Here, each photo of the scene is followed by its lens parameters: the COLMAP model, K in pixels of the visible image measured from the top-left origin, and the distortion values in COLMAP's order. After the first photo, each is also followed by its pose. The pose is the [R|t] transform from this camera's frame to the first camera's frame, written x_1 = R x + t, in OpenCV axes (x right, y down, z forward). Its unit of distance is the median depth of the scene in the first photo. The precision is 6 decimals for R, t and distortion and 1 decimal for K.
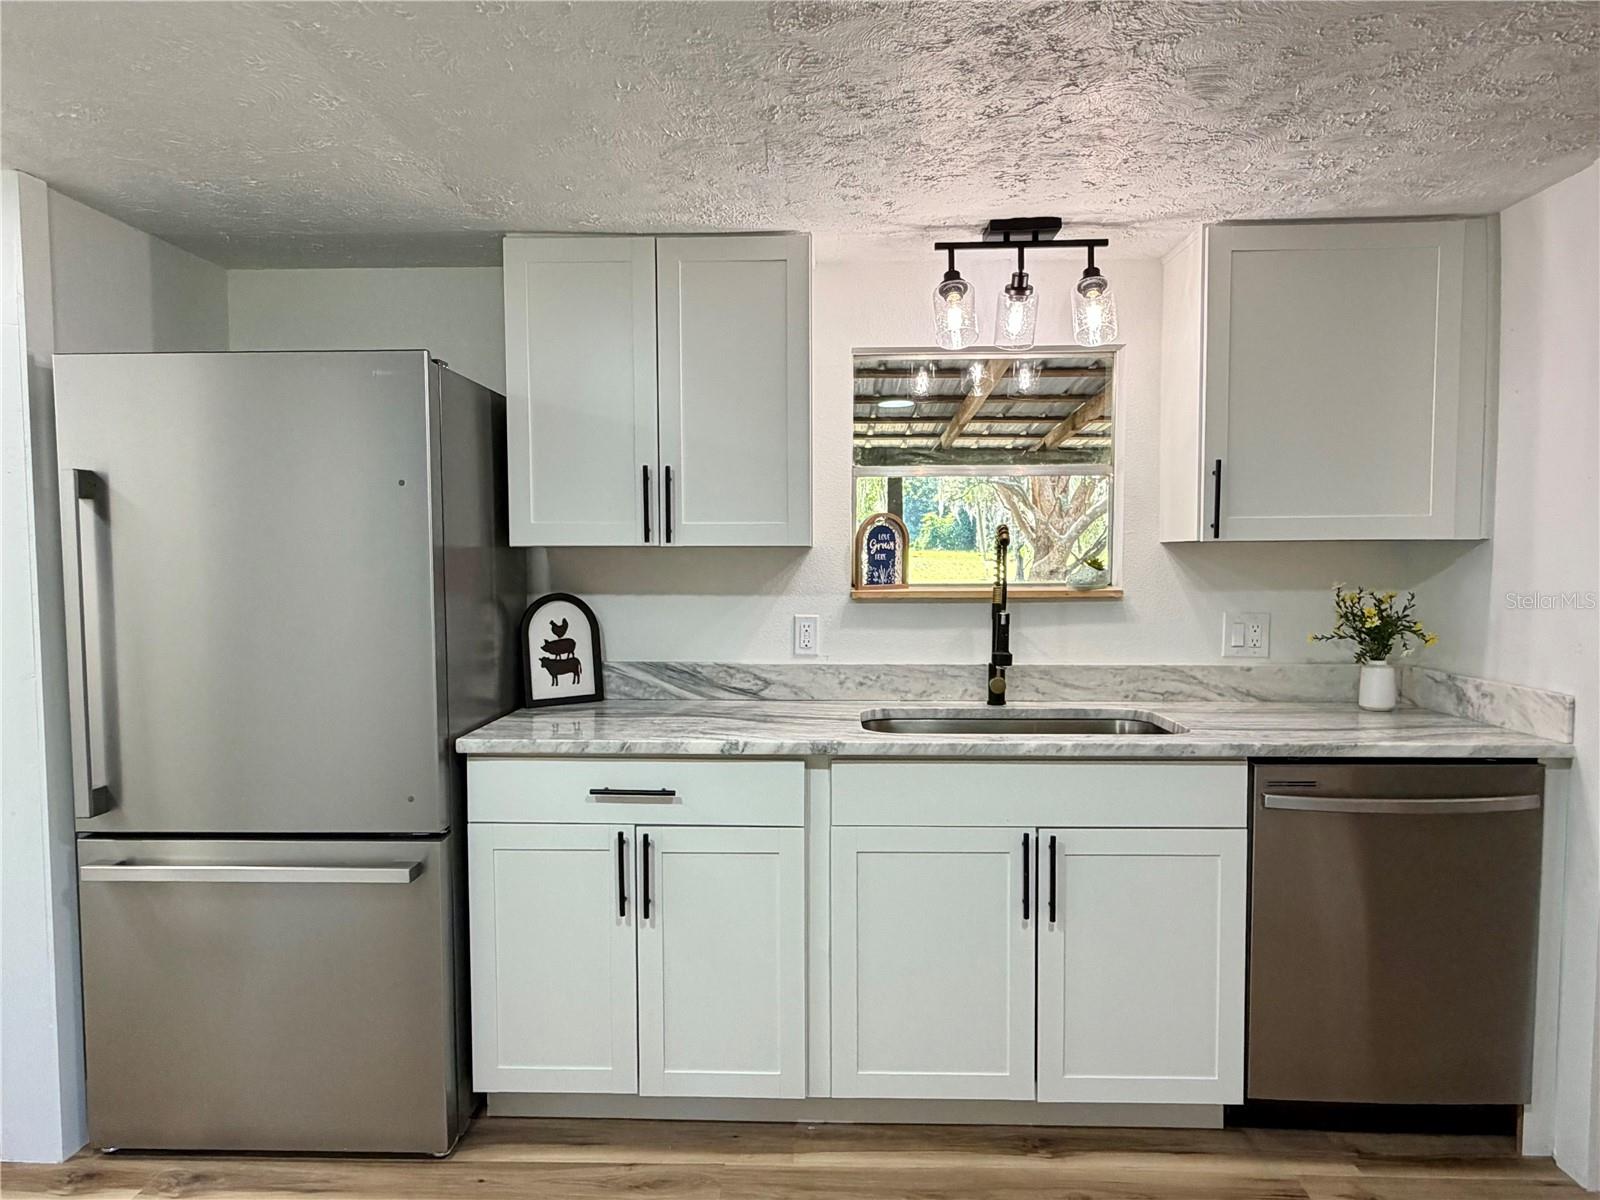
lens RADIAL K [[1010.7, 0, 801.6], [0, 1010.7, 610.6], [0, 0, 1]] dist [0.000870, -0.000391]
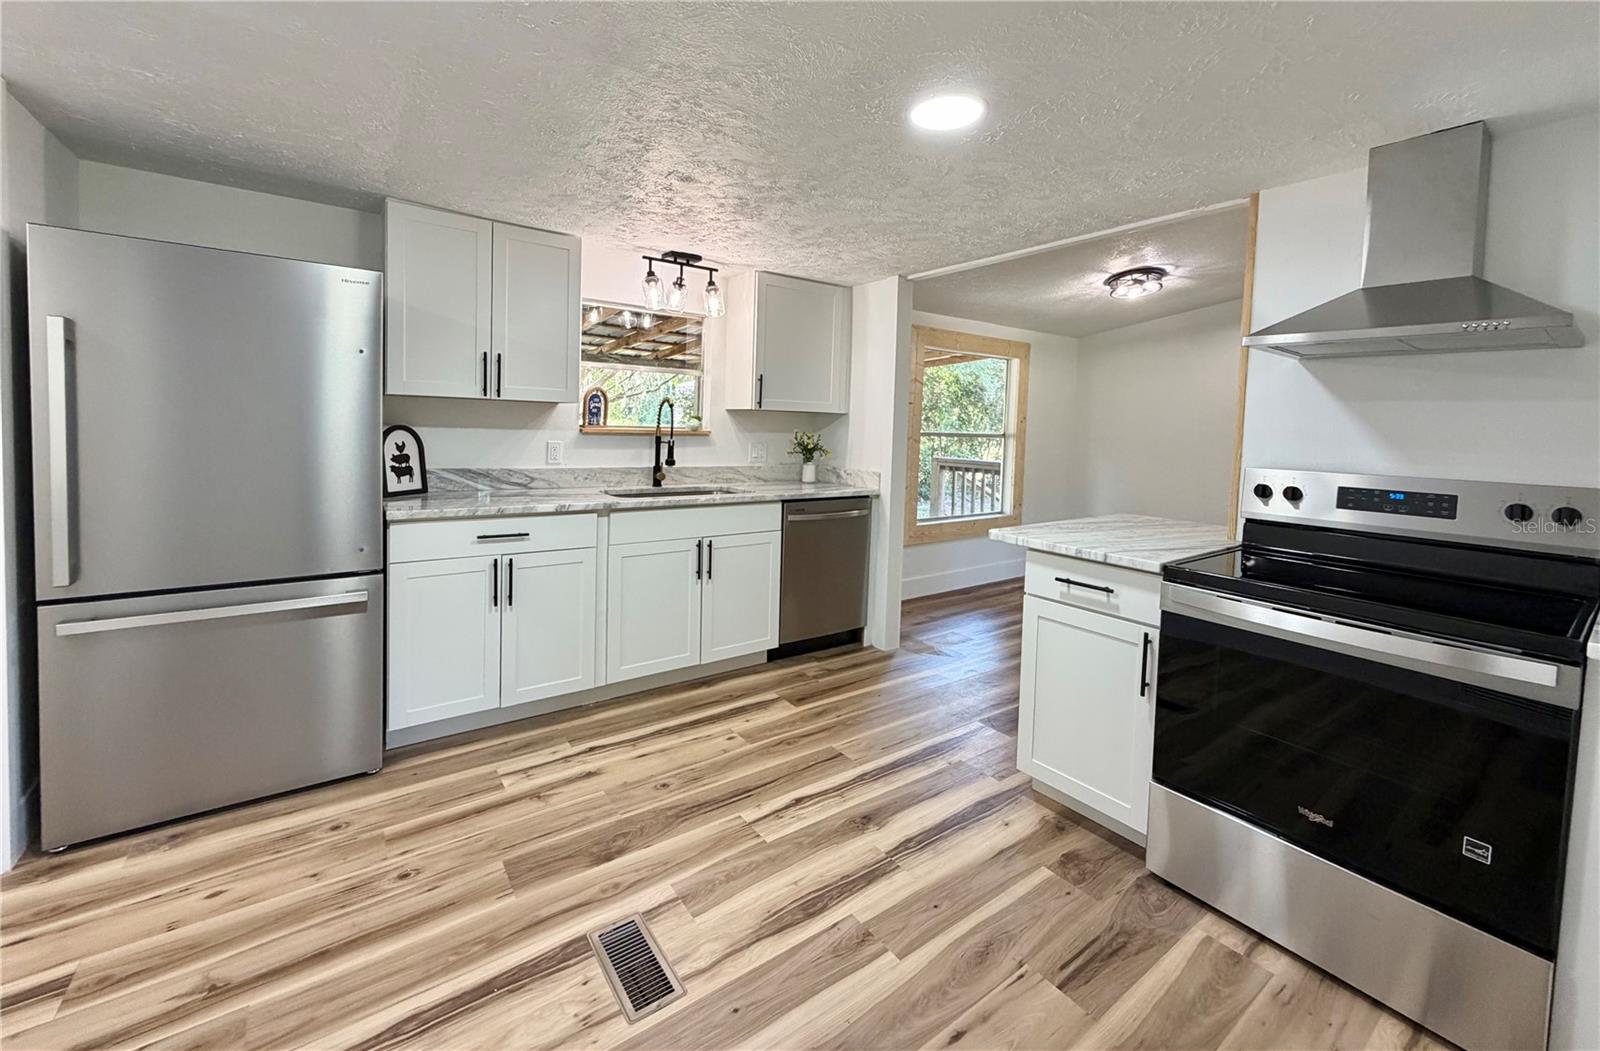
lens RADIAL K [[638.8, 0, 804.7], [0, 638.8, 451.1], [0, 0, 1]] dist [-0.003953, -0.000274]
pose [[0.783719, 0.002087, 0.621112, -0.392775], [-0.000129, 0.999995, -0.003197, 0.028739], [-0.621116, 0.002425, 0.783715, -0.189375]]
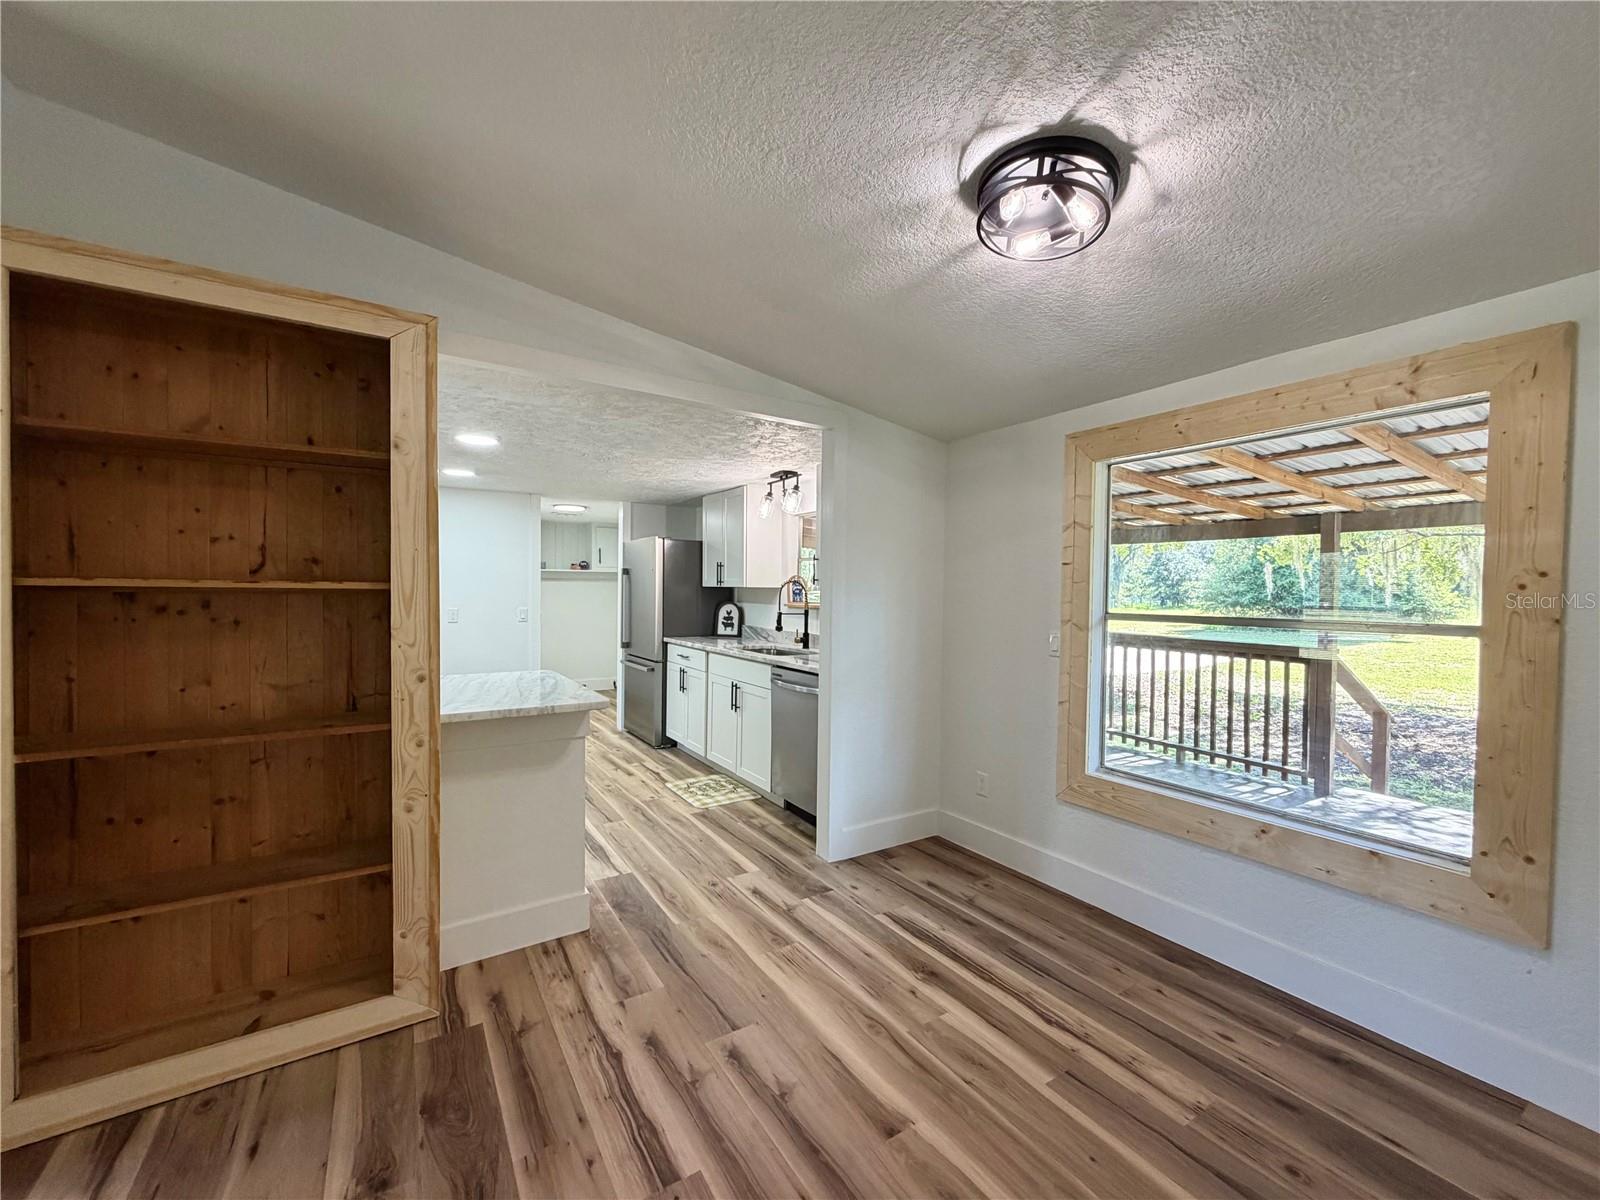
lens RADIAL K [[645.3, 0, 801.5], [0, 645.3, 604.9], [0, 0, 1]] dist [-0.003939, -0.000073]
pose [[0.560742, 0.027748, -0.827526, 1.675583], [-0.060962, 0.998109, -0.007841, -0.005344], [0.825744, 0.054844, 0.561373, 0.061608]]
